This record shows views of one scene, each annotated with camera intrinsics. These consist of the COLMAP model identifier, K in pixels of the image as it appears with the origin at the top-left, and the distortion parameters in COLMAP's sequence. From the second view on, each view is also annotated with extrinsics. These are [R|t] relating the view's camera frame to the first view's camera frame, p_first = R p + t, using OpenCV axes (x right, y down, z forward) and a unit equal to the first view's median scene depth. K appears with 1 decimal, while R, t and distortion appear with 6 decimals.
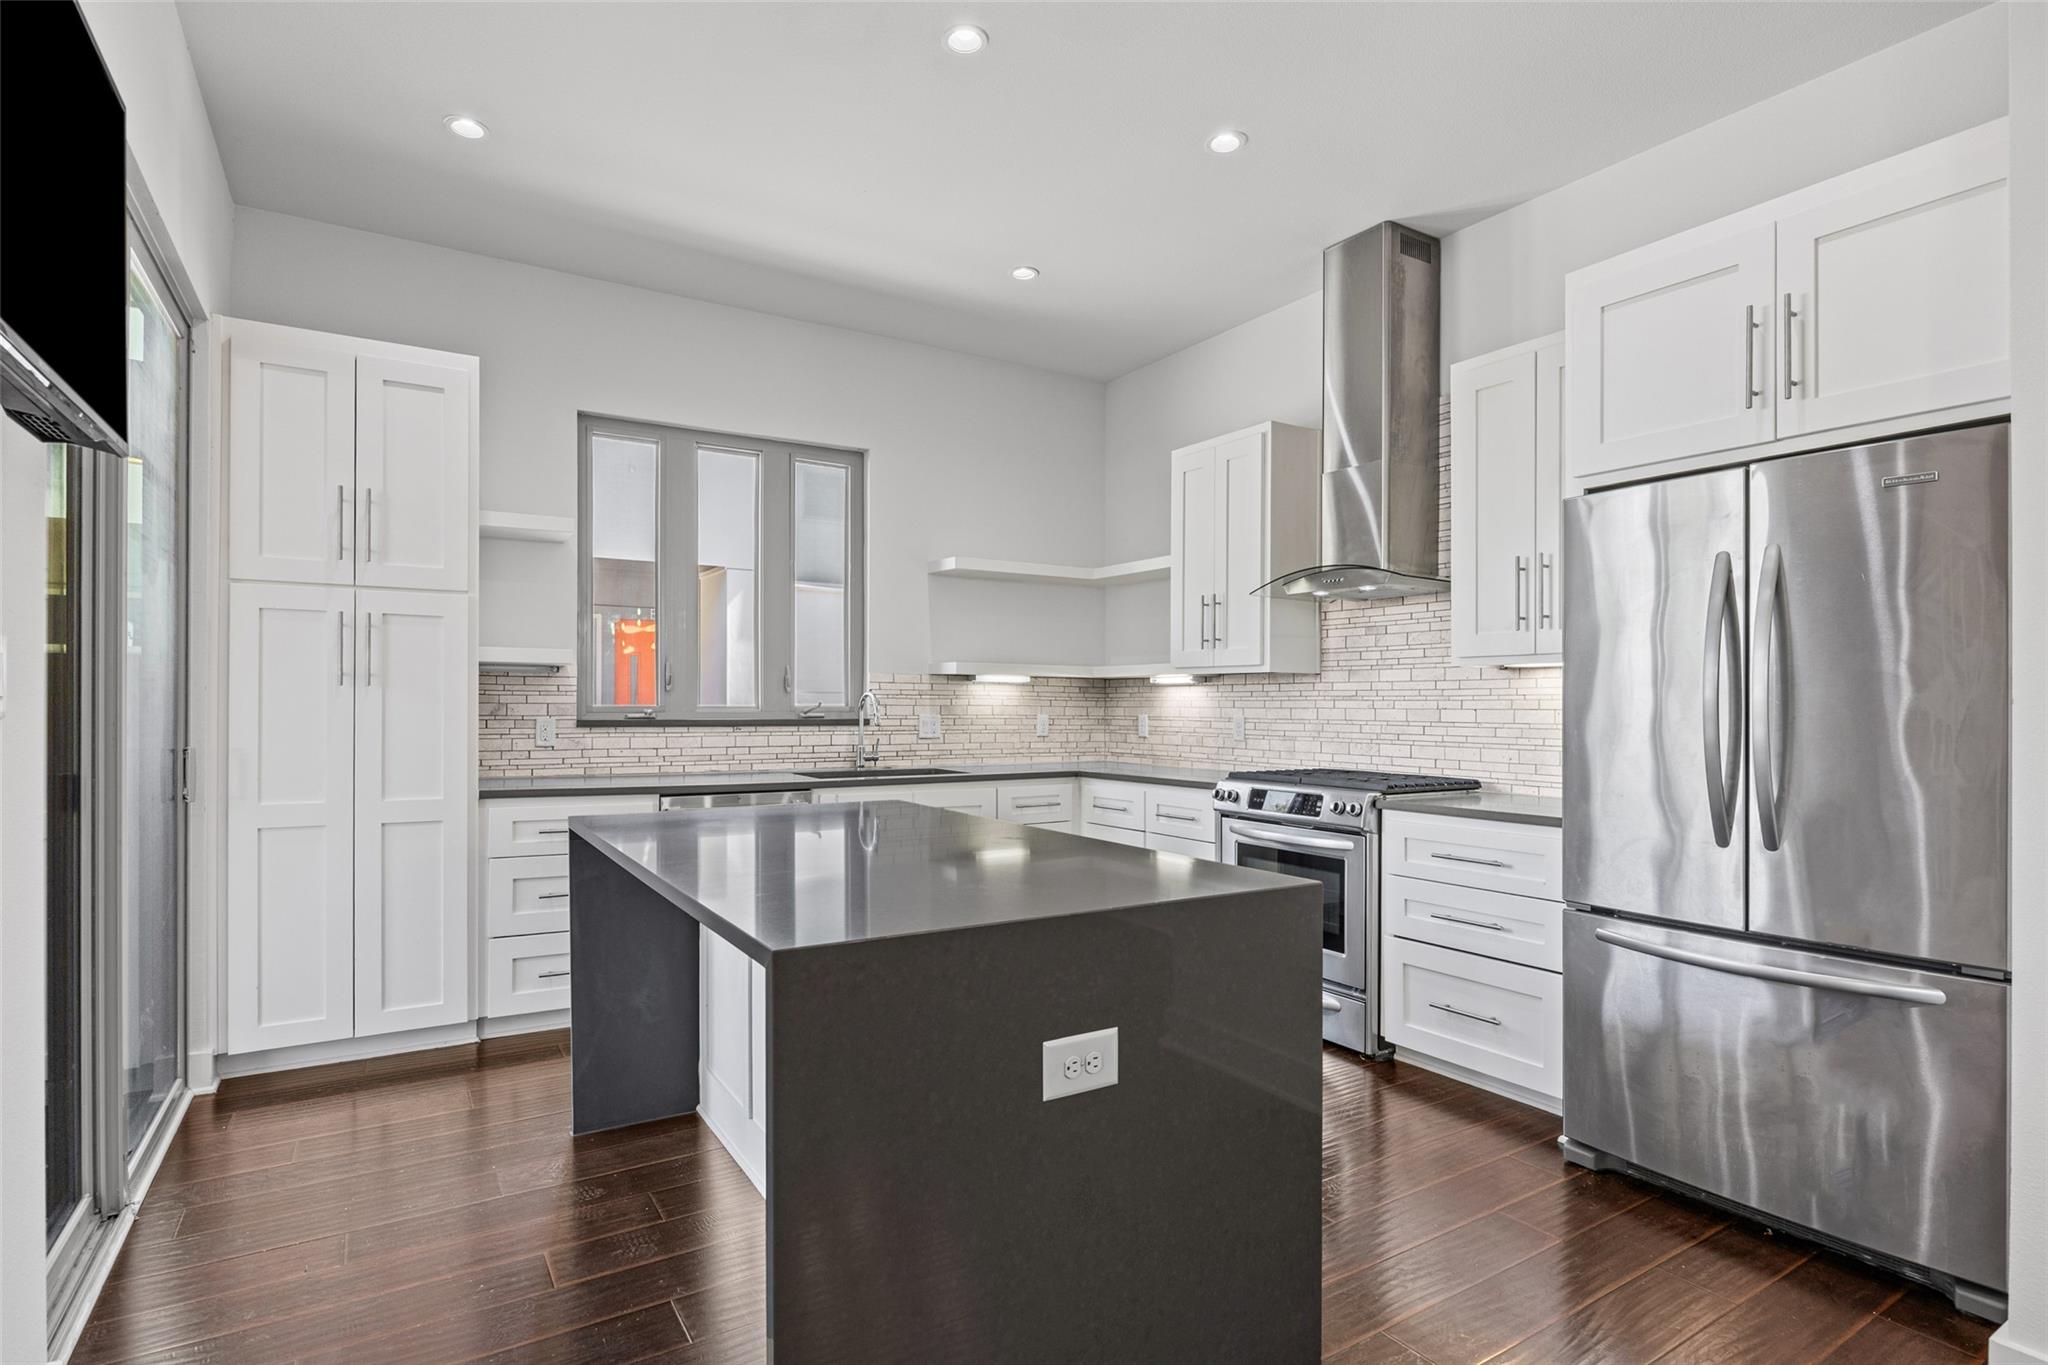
lens RADIAL K [[1027.2, 0, 1028.5], [0, 1027.2, 707.2], [0, 0, 1]] dist [0.000295, 0.000117]
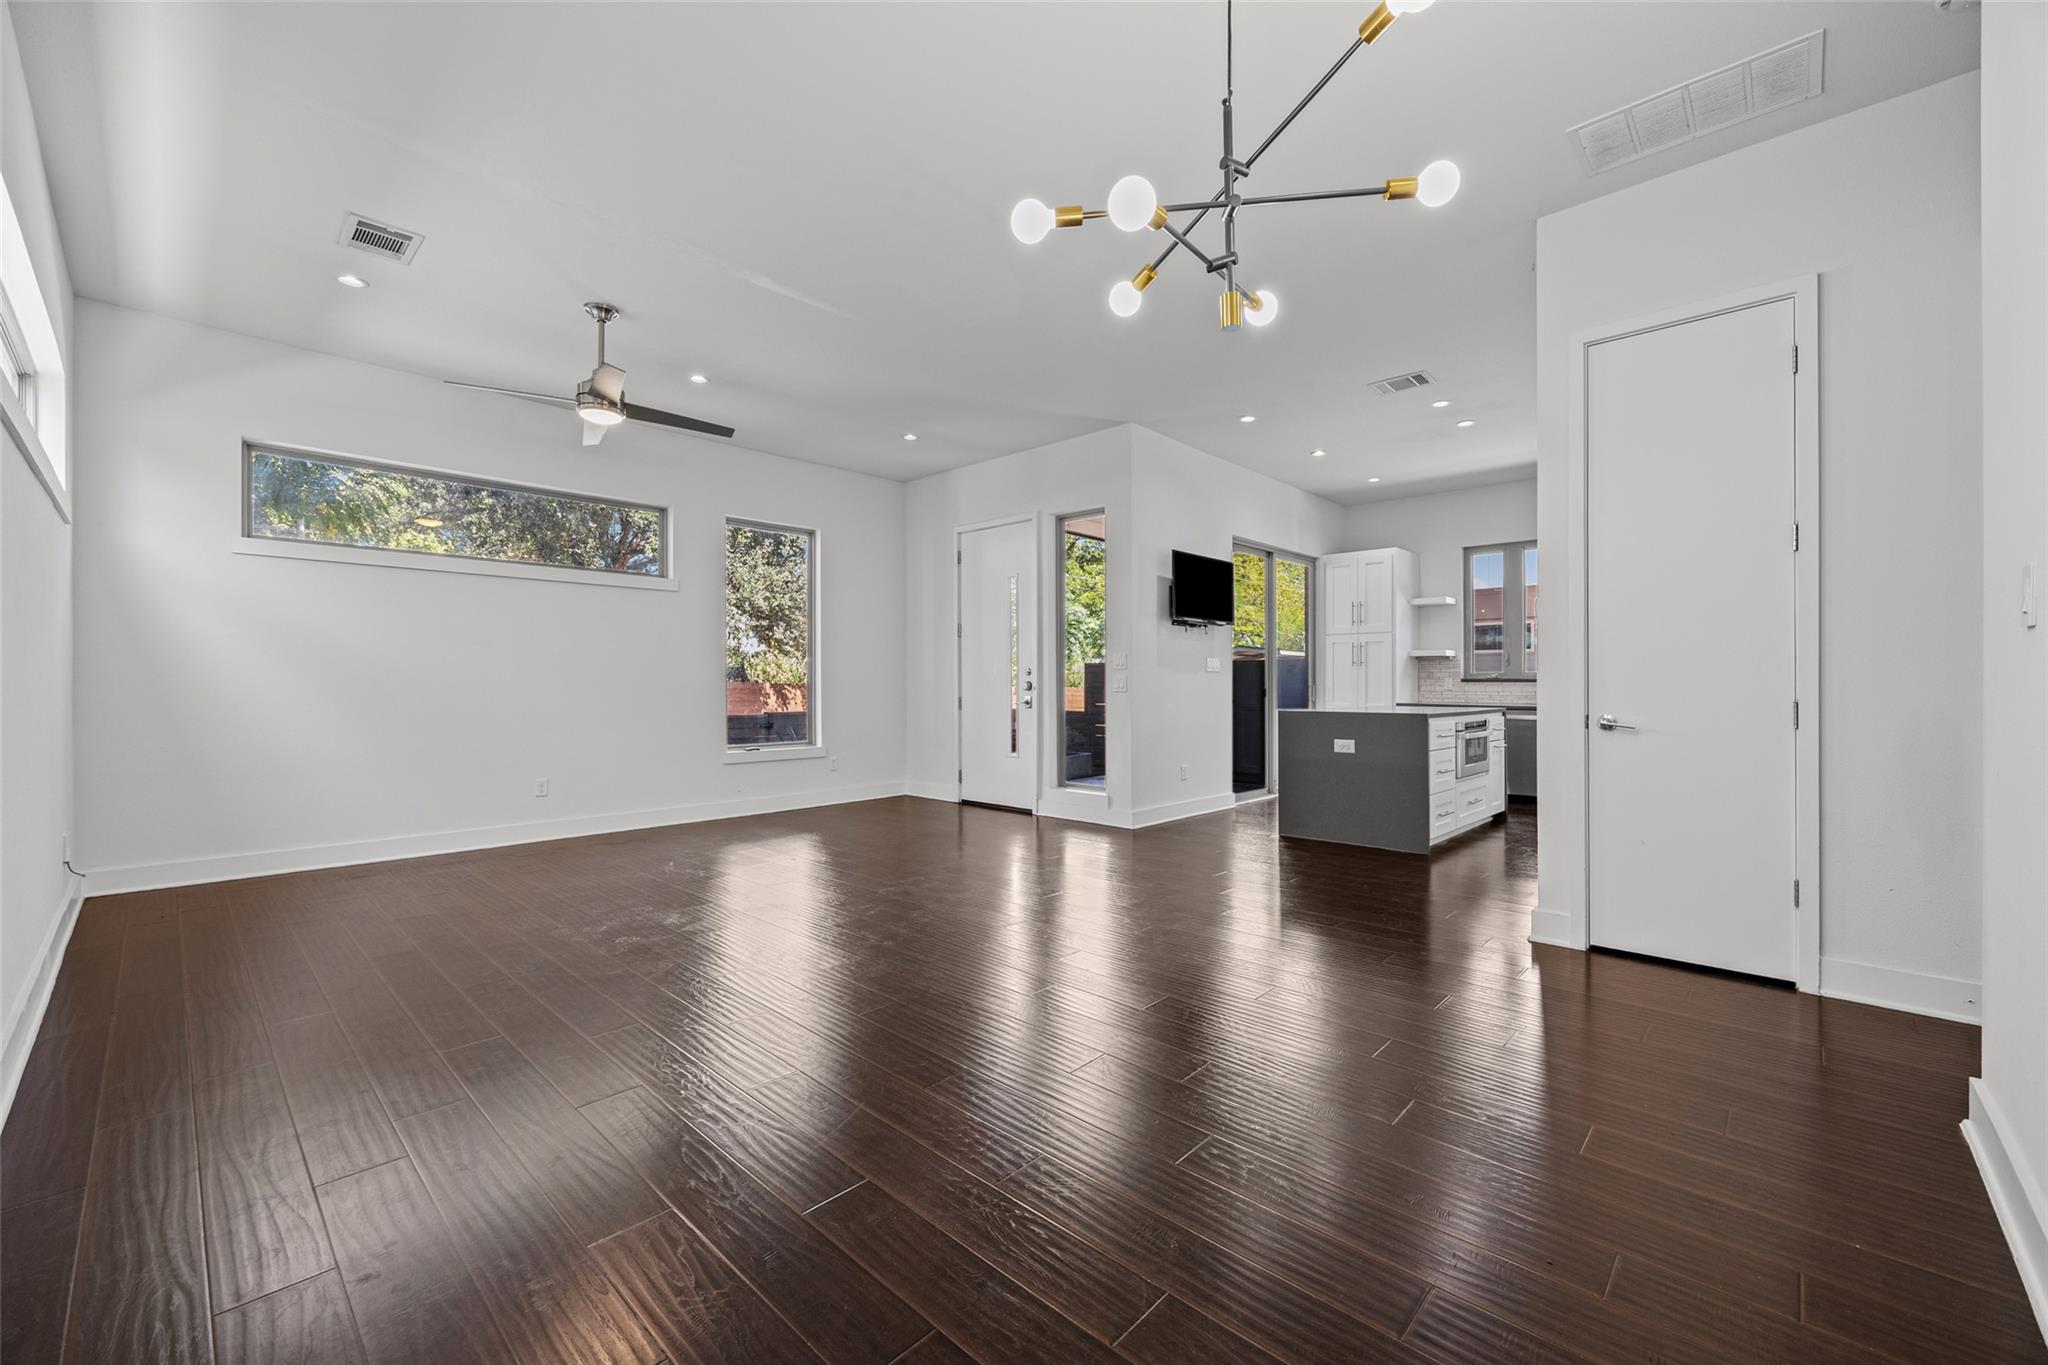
lens RADIAL K [[813.0, 0, 1024.0], [0, 813.0, 682.5], [0, 0, 1]] dist [0.003110, 0.000166]
pose [[0.249612, -0.009356, -0.968301, 1.047789], [-0.001145, 0.999950, -0.009957, 0.037479], [0.968345, 0.003595, 0.249589, -0.407978]]
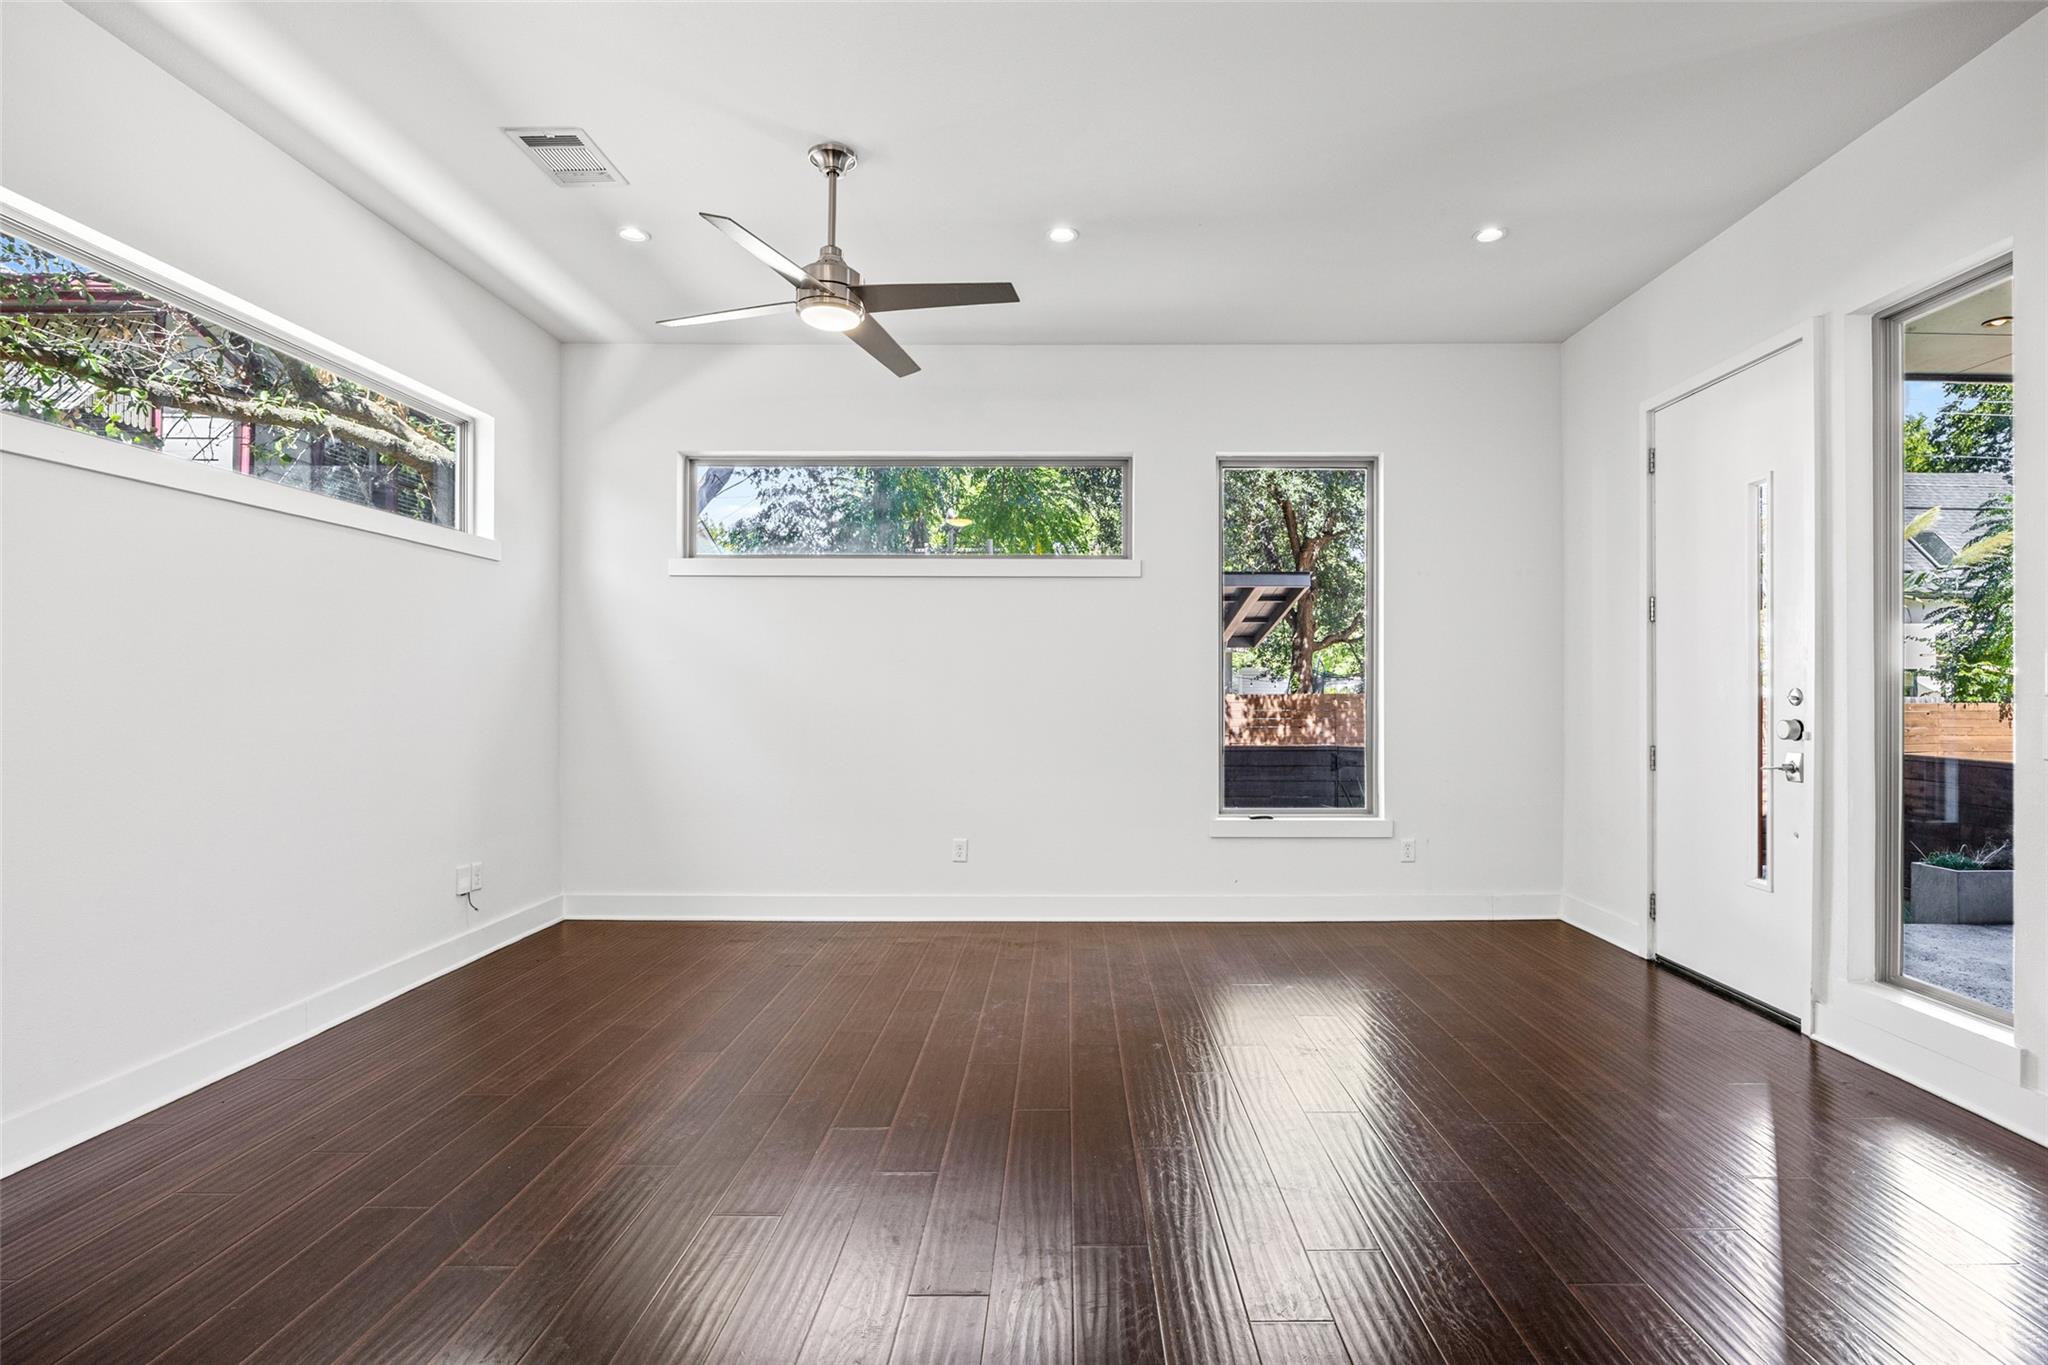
lens RADIAL K [[970.9, 0, 1063.2], [0, 970.9, 685.8], [0, 0, 1]] dist [-0.015505, -0.000190]
pose [[-0.529372, -0.011363, -0.848313, 0.562533], [-0.007295, 0.999934, -0.008842, 0.006145], [0.848358, 0.001507, -0.529420, -0.122638]]
